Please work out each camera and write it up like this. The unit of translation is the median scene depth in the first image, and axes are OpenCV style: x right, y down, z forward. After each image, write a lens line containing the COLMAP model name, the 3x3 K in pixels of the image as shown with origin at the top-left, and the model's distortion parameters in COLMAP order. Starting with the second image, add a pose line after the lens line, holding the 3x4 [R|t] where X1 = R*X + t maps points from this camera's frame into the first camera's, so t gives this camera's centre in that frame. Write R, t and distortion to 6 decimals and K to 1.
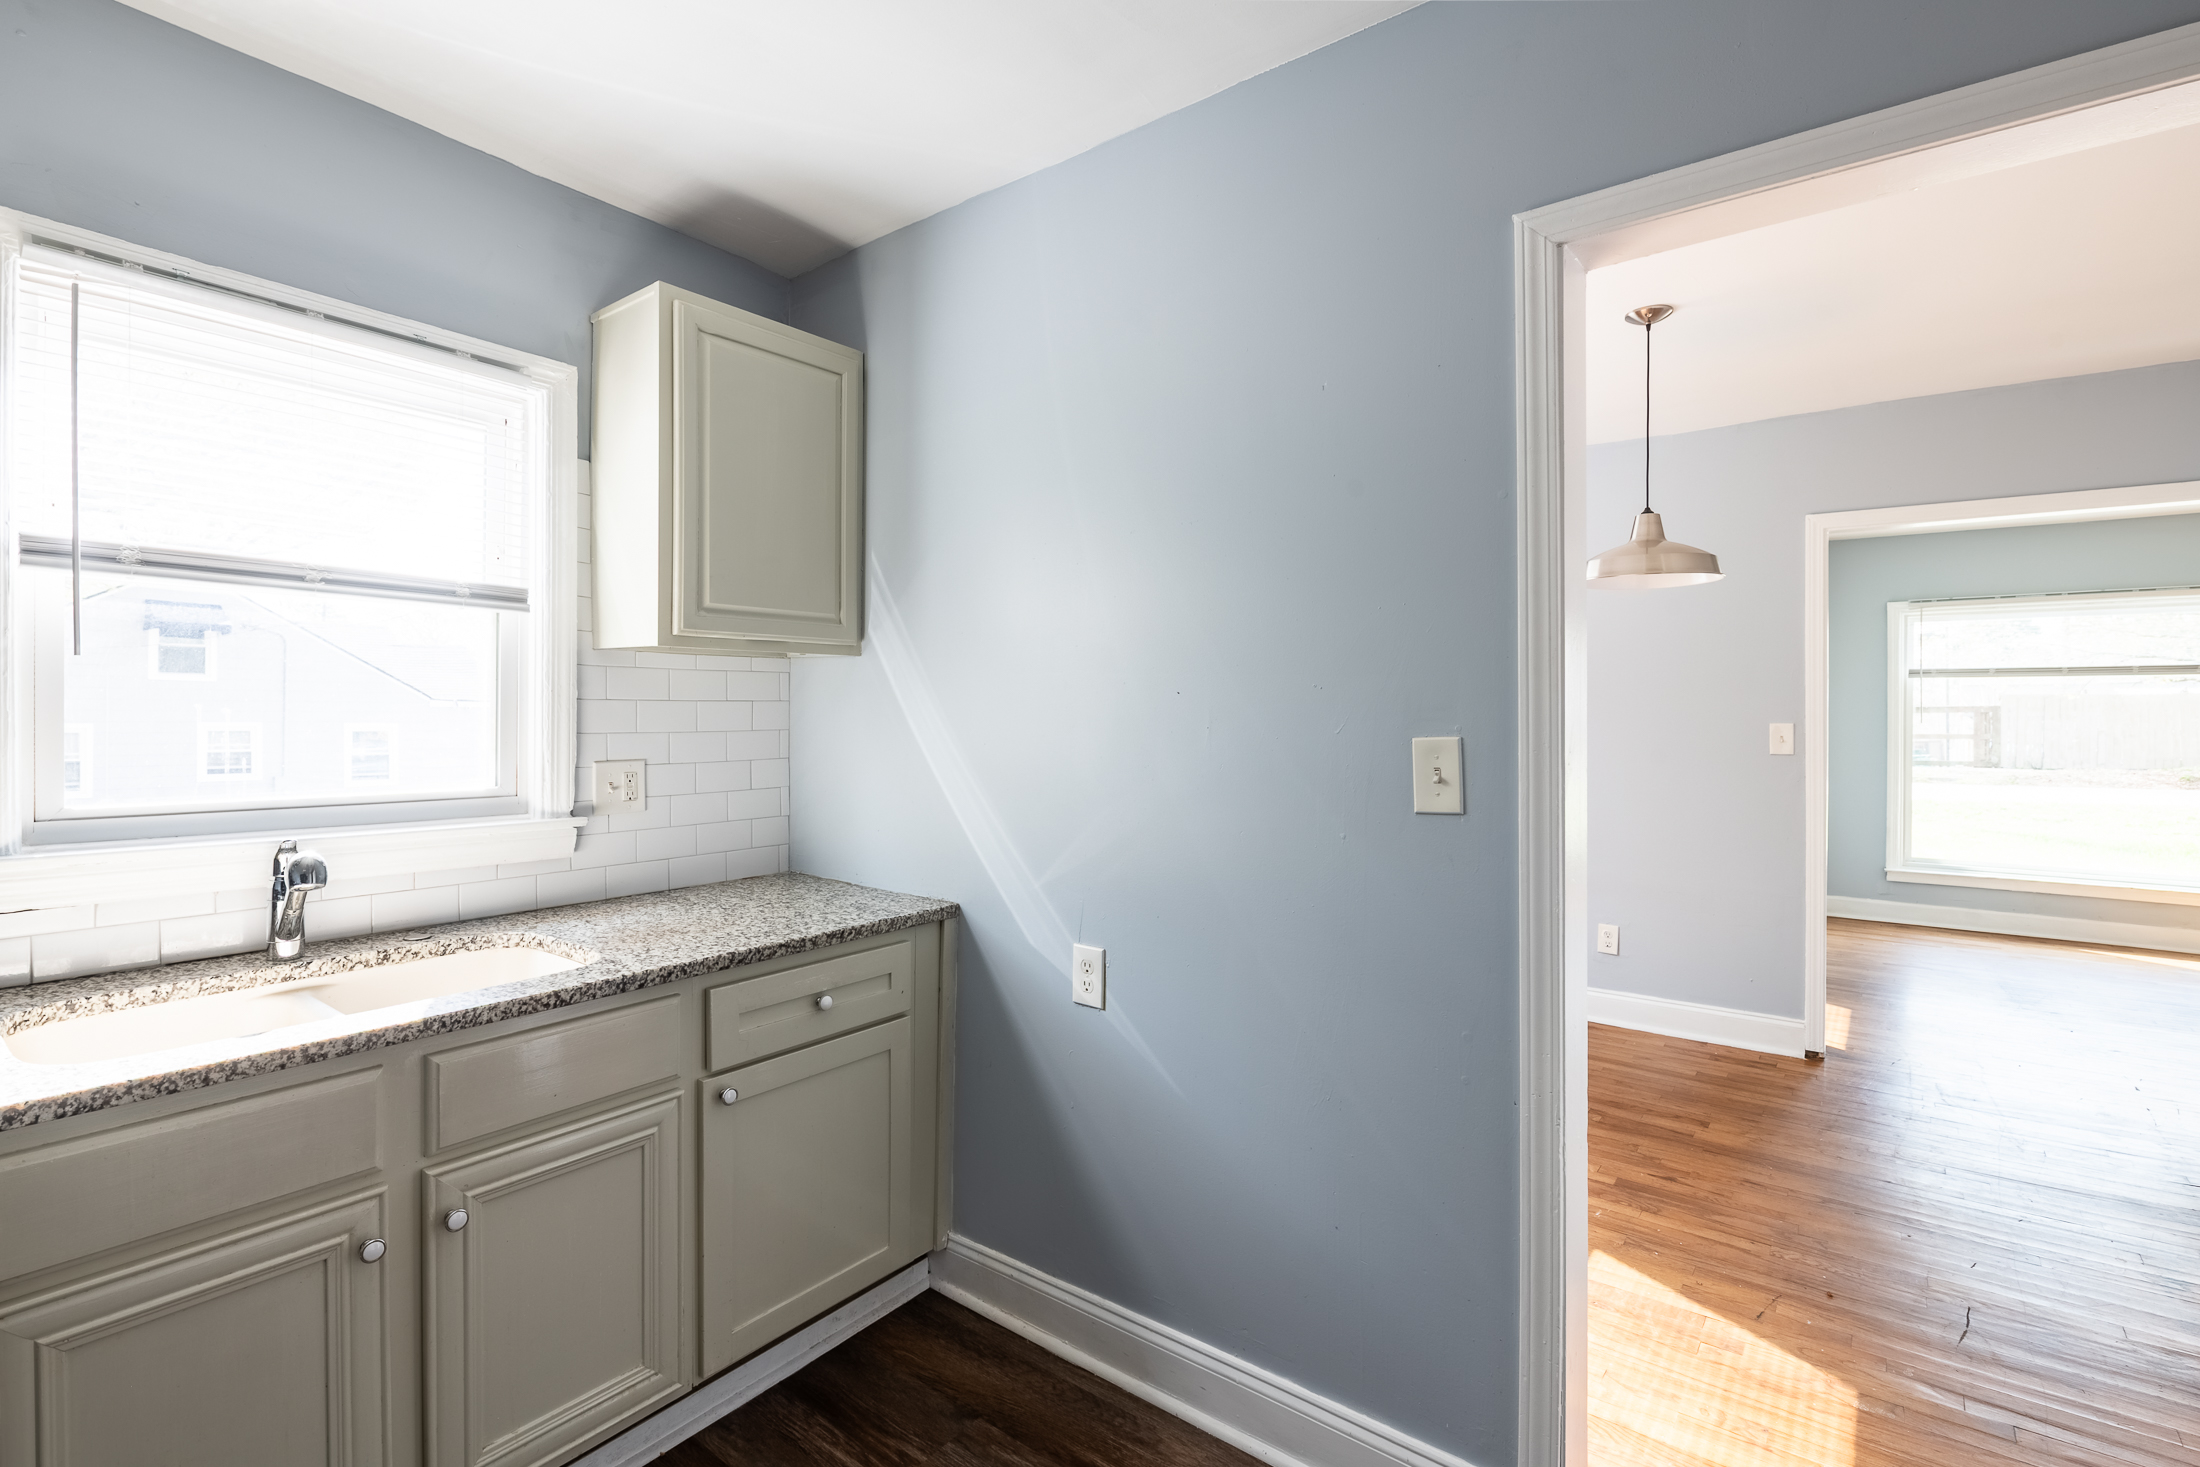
lens RADIAL K [[1020.6, 0, 1101.0], [0, 1020.6, 719.2], [0, 0, 1]] dist [-0.000746, -0.000529]
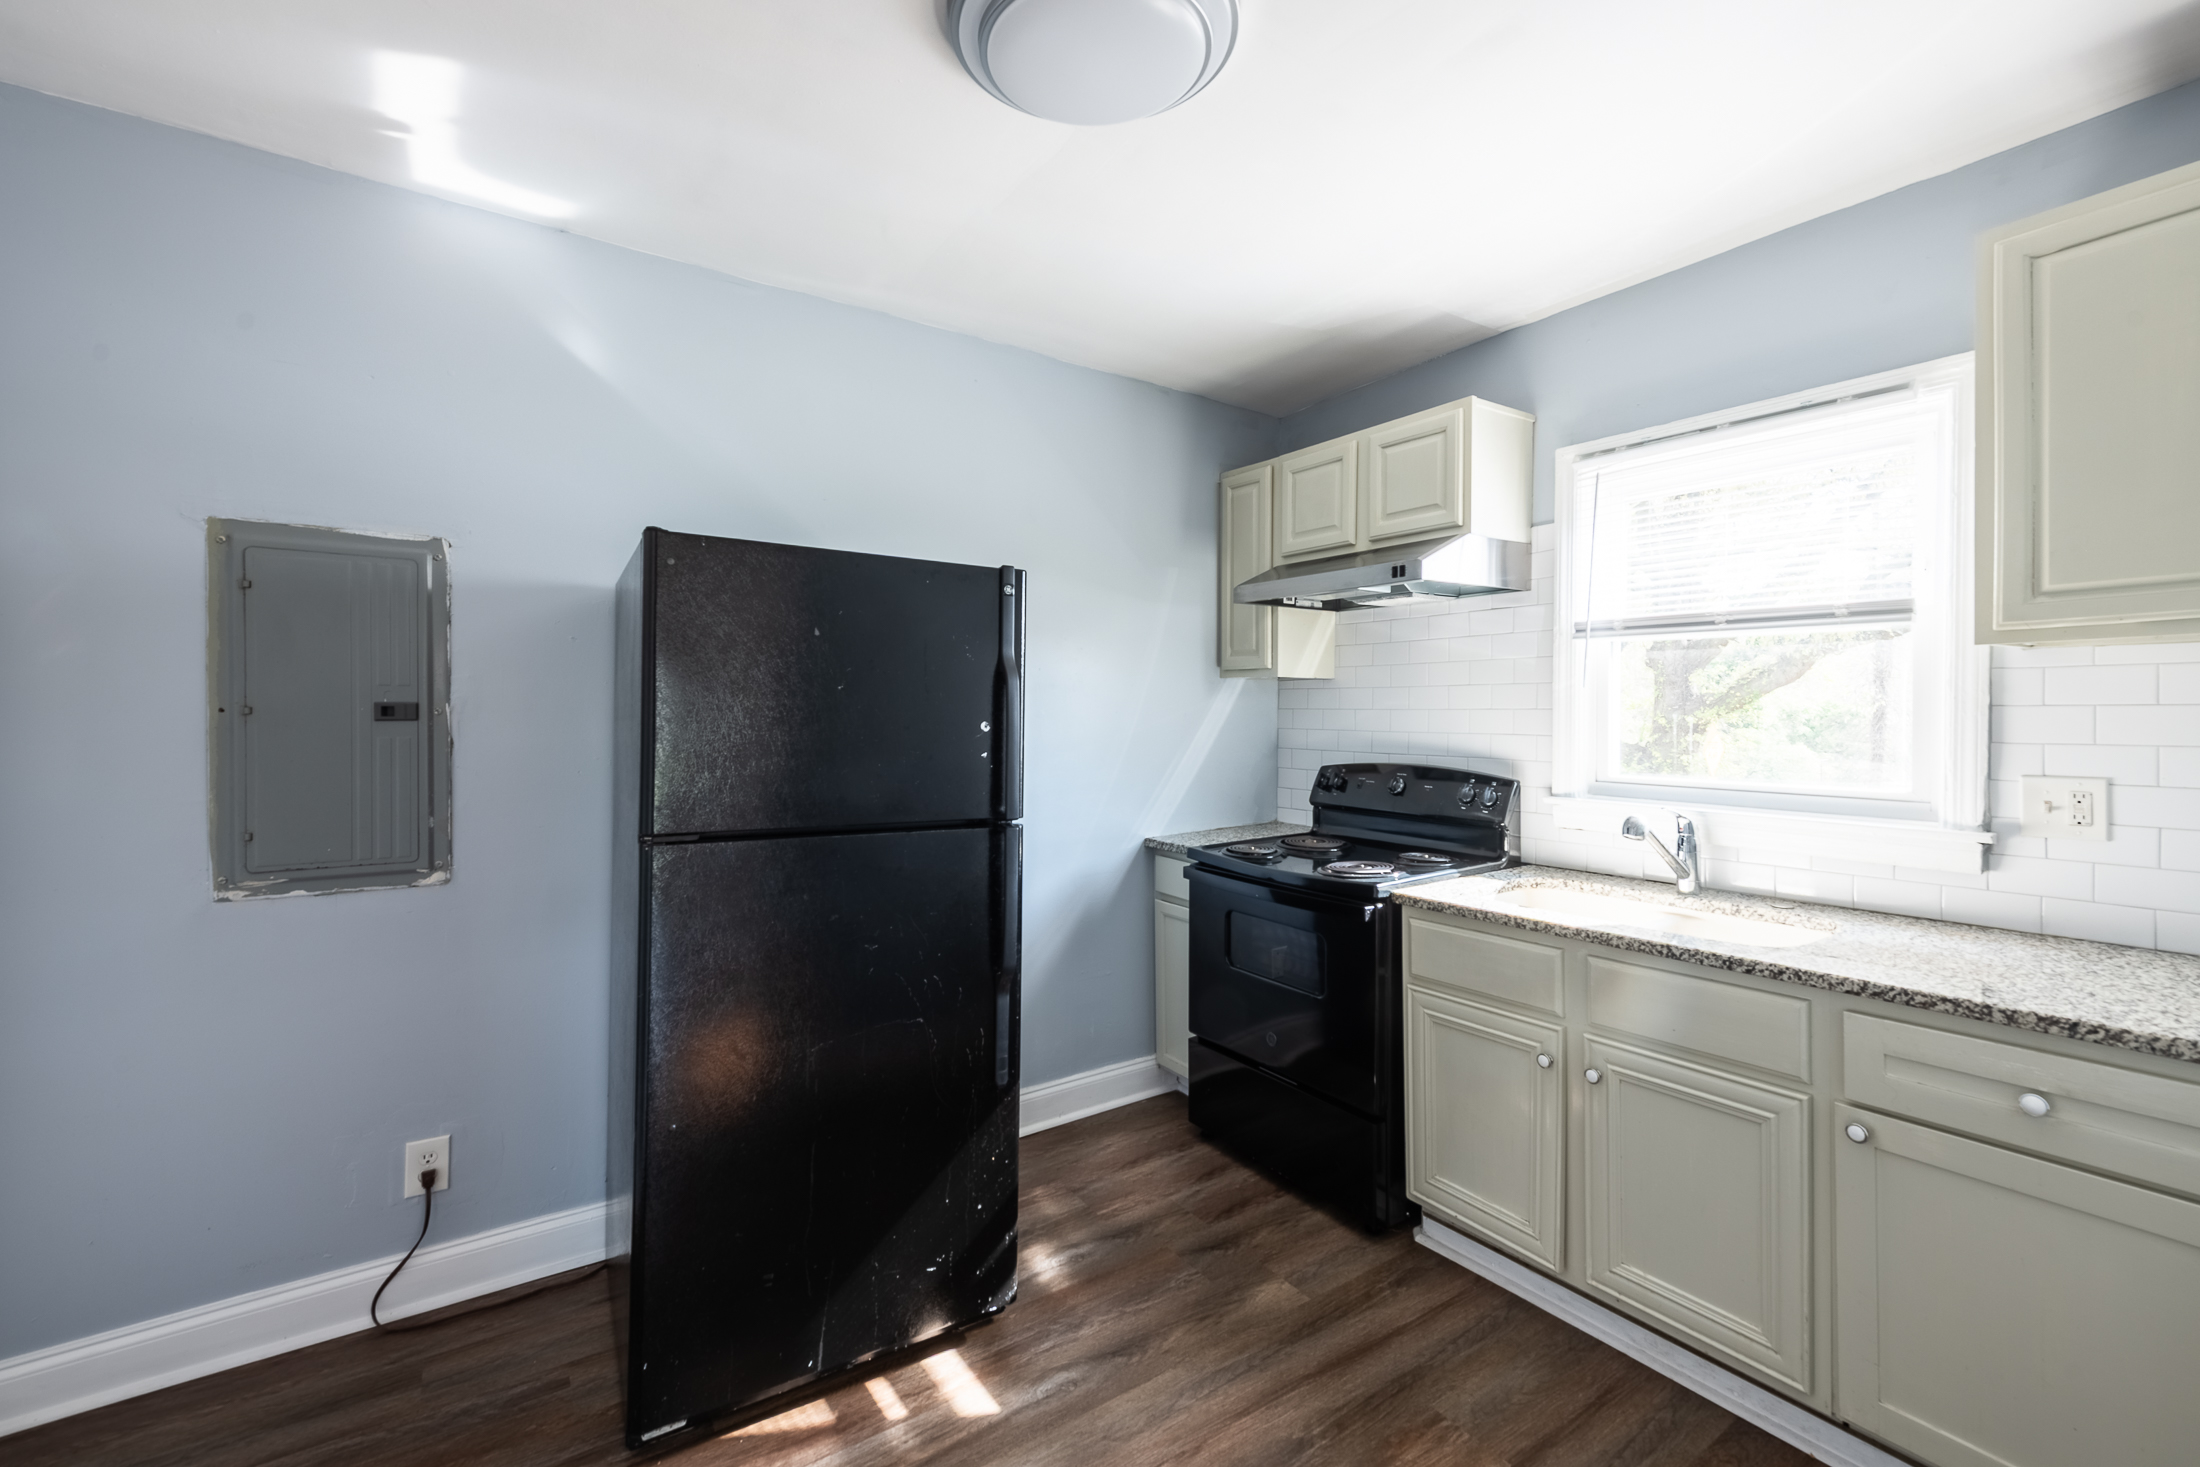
lens RADIAL K [[893.4, 0, 1099.6], [0, 893.4, 720.9], [0, 0, 1]] dist [0.007205, -0.000192]
pose [[-0.318547, 0.000987, -0.947907, 0.579095], [-0.006882, 0.999971, 0.003354, -0.003570], [0.947882, 0.007592, -0.318531, 0.554994]]
